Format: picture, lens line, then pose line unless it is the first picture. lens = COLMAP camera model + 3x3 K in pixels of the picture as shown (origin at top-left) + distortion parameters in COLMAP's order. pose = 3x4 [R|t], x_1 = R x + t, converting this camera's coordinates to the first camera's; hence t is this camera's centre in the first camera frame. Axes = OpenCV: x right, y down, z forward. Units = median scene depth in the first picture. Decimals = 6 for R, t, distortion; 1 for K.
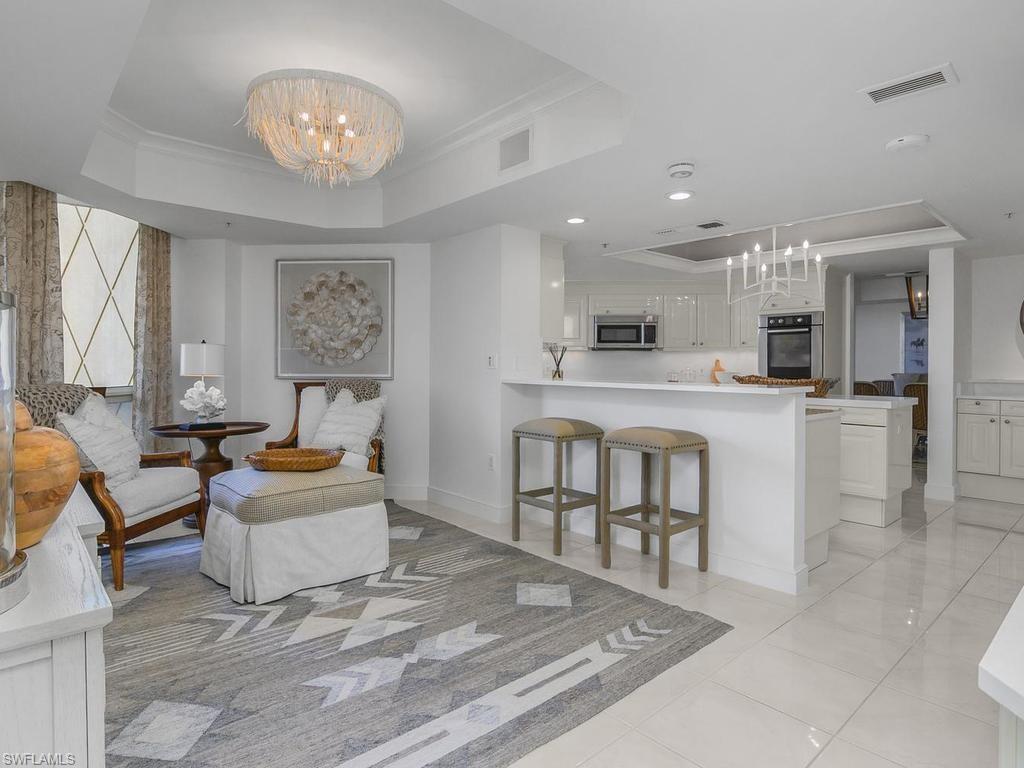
lens RADIAL K [[571.4, 0, 507.9], [0, 571.4, 371.8], [0, 0, 1]] dist [-0.006354, -0.000683]
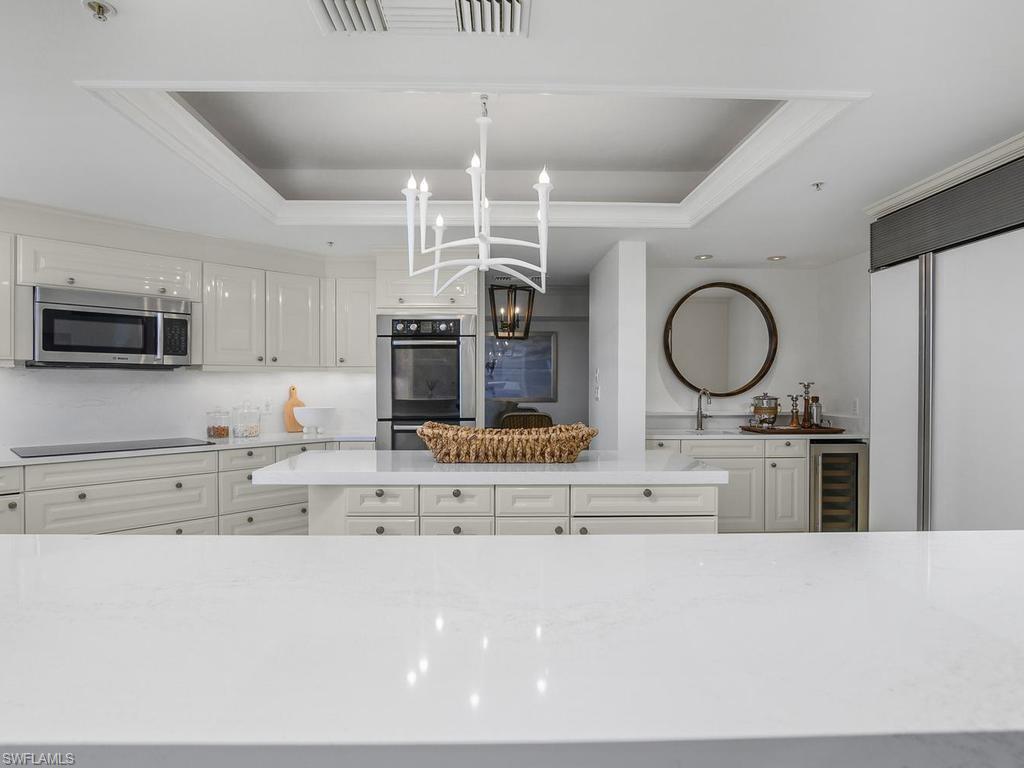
lens RADIAL K [[568.9, 0, 508.3], [0, 568.9, 389.0], [0, 0, 1]] dist [-0.025766, -0.000114]
pose [[0.644453, -0.009032, 0.764590, 0.067792], [0.011397, 0.999933, 0.002205, -0.020761], [-0.764559, 0.007293, 0.644513, 0.518928]]
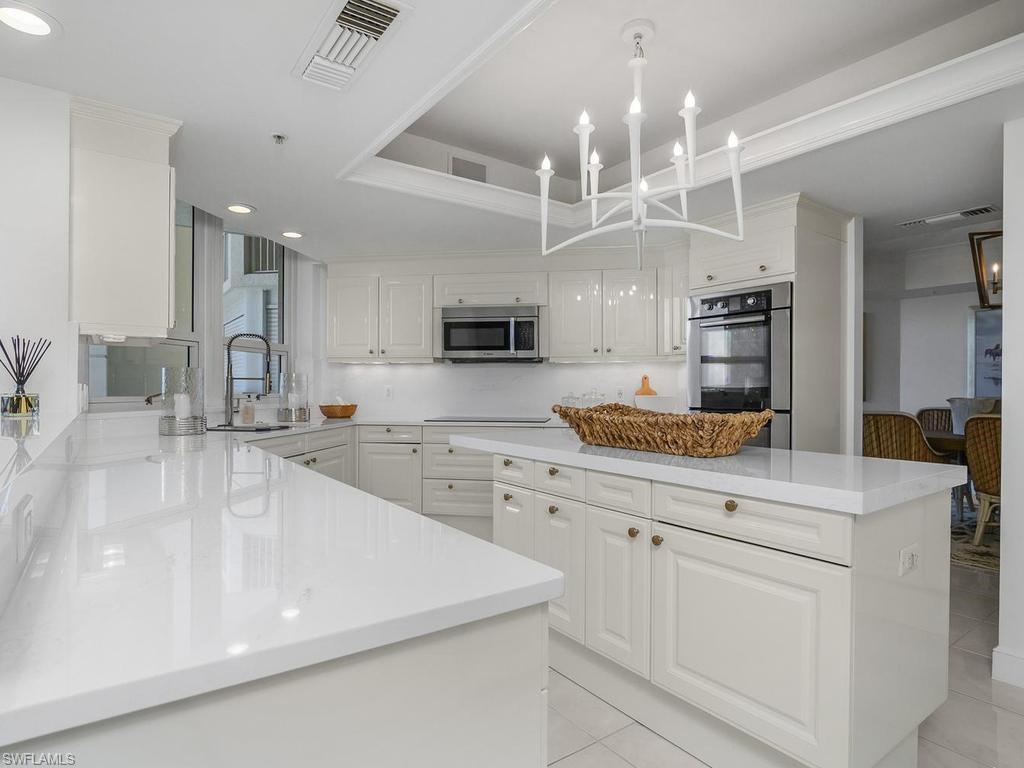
lens RADIAL K [[564.0, 0, 508.8], [0, 564.0, 394.8], [0, 0, 1]] dist [-0.004241, -0.000031]
pose [[0.994901, -0.000558, -0.100852, 0.326837], [0.000618, 1.000000, 0.000555, -0.001823], [0.100852, -0.000614, 0.994901, 0.429447]]
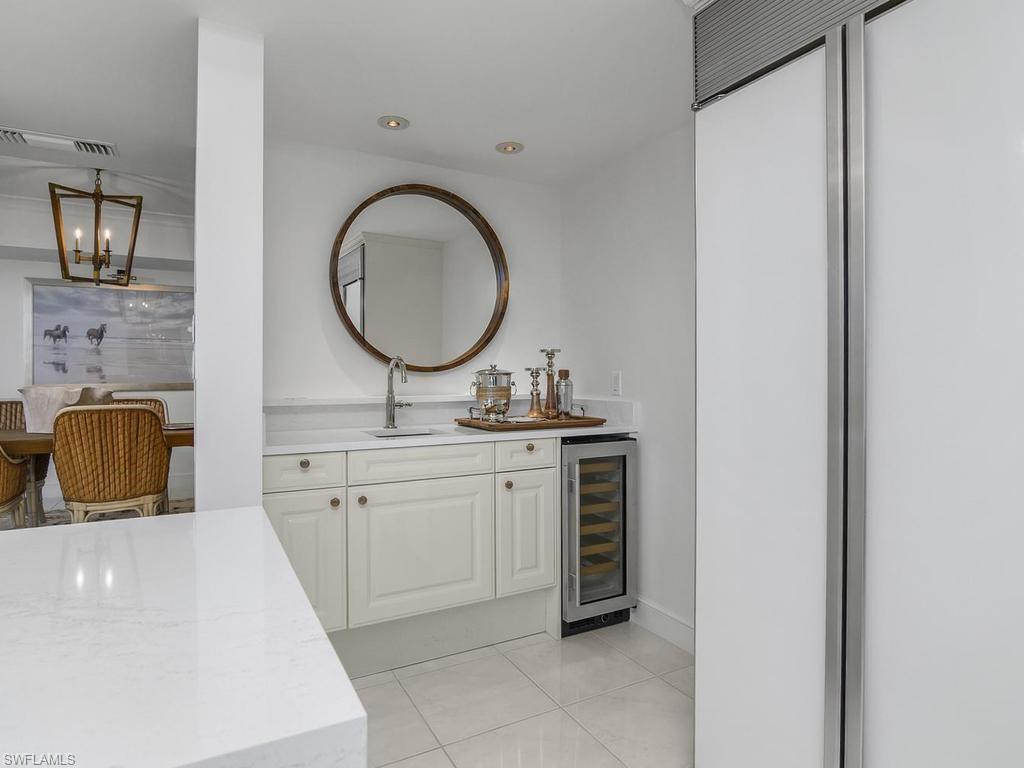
lens RADIAL K [[571.4, 0, 507.9], [0, 571.4, 371.8], [0, 0, 1]] dist [-0.006354, -0.000683]
pose [[0.225805, -0.003453, 0.974166, 0.374659], [0.015387, 0.999882, -0.000022, -0.005353], [-0.974051, 0.014994, 0.225832, 0.614495]]
